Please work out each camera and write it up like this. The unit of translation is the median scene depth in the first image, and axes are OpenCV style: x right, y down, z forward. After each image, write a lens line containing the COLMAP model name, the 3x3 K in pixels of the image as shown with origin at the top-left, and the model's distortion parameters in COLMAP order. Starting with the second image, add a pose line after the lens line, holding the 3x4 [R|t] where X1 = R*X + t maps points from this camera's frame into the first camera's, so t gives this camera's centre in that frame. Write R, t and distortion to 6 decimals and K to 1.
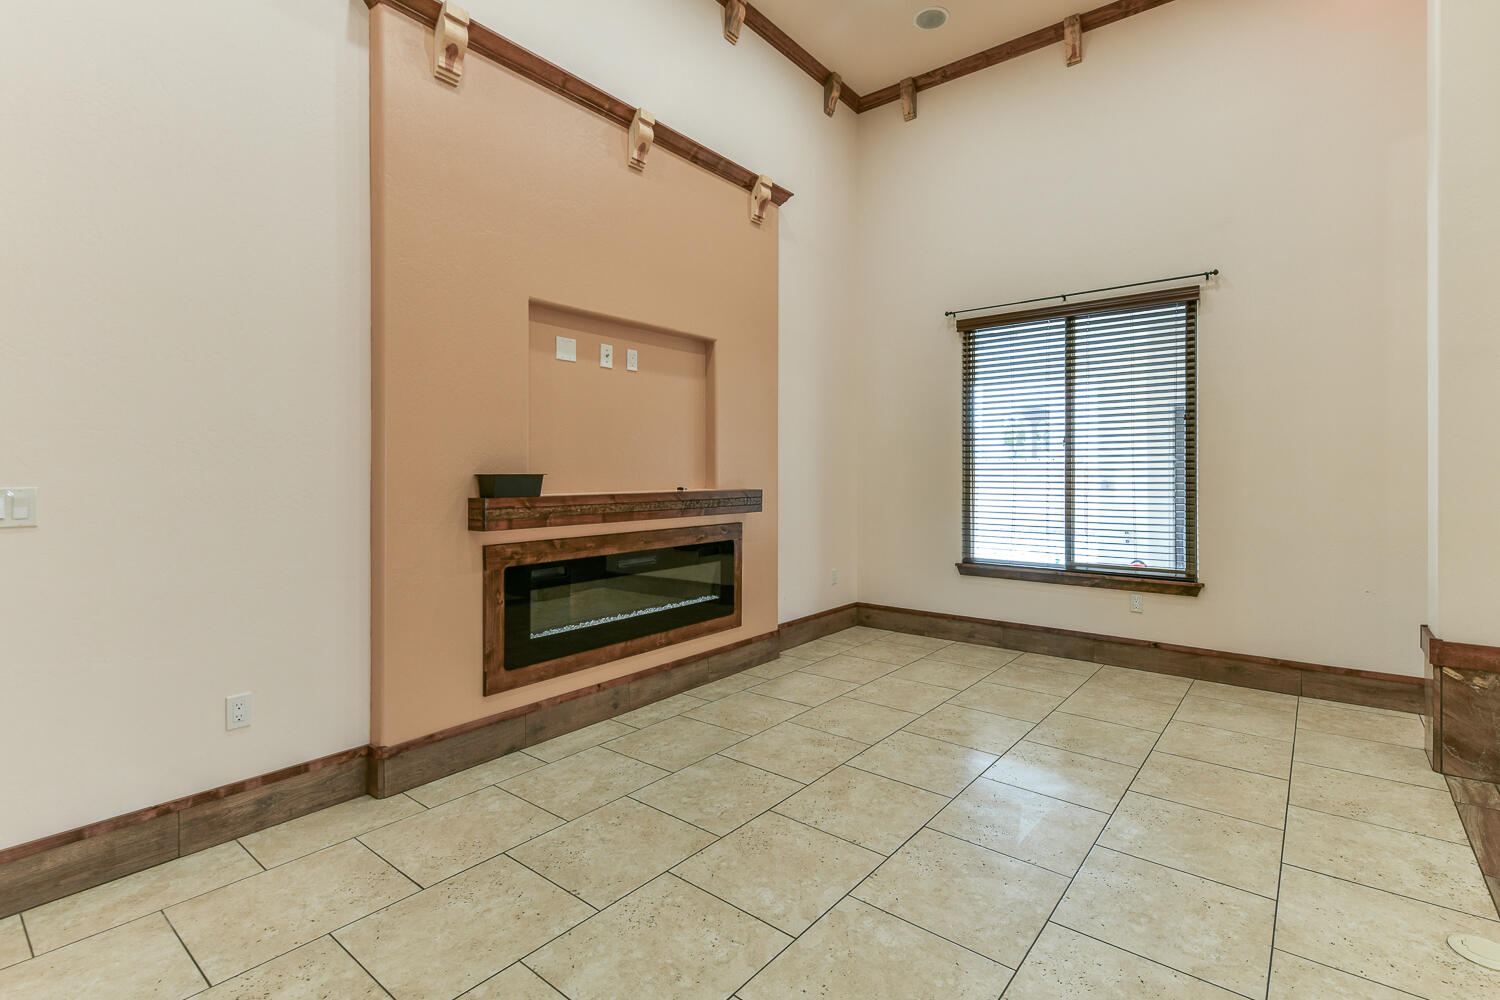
lens RADIAL K [[687.4, 0, 775.4], [0, 687.4, 473.6], [0, 0, 1]] dist [0.003683, -0.000226]
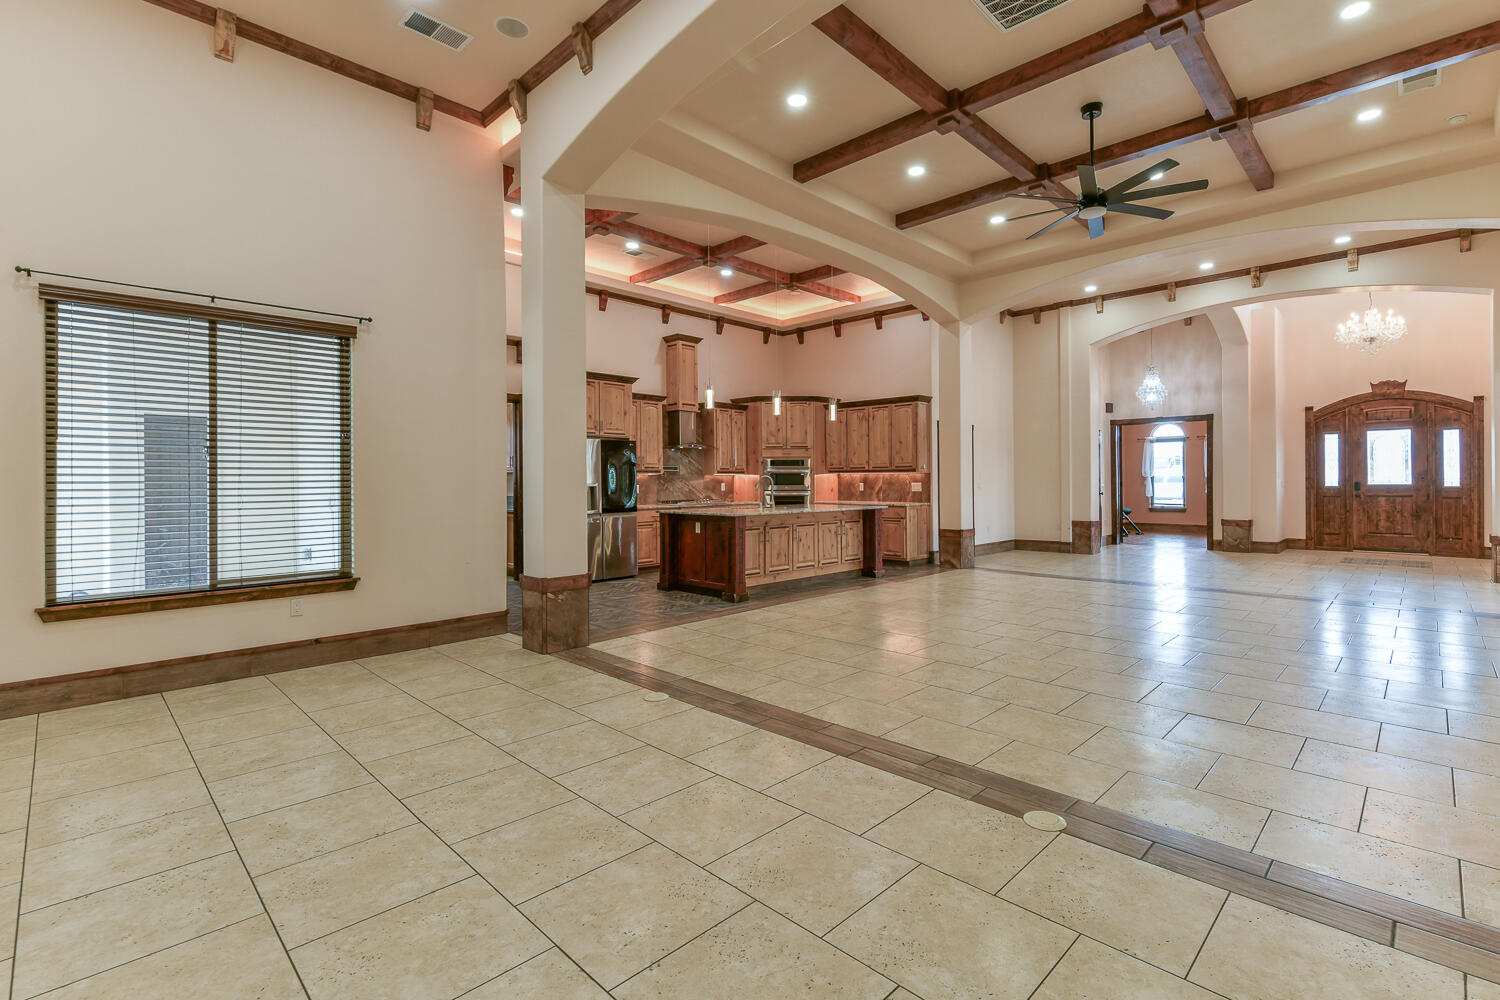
lens RADIAL K [[687.4, 0, 775.4], [0, 687.4, 473.6], [0, 0, 1]] dist [0.003683, -0.000226]
pose [[0.111730, 0.009685, 0.993691, -0.520394], [0.009761, 0.999894, -0.010843, 0.000406], [-0.993691, 0.010911, 0.111624, 0.163512]]
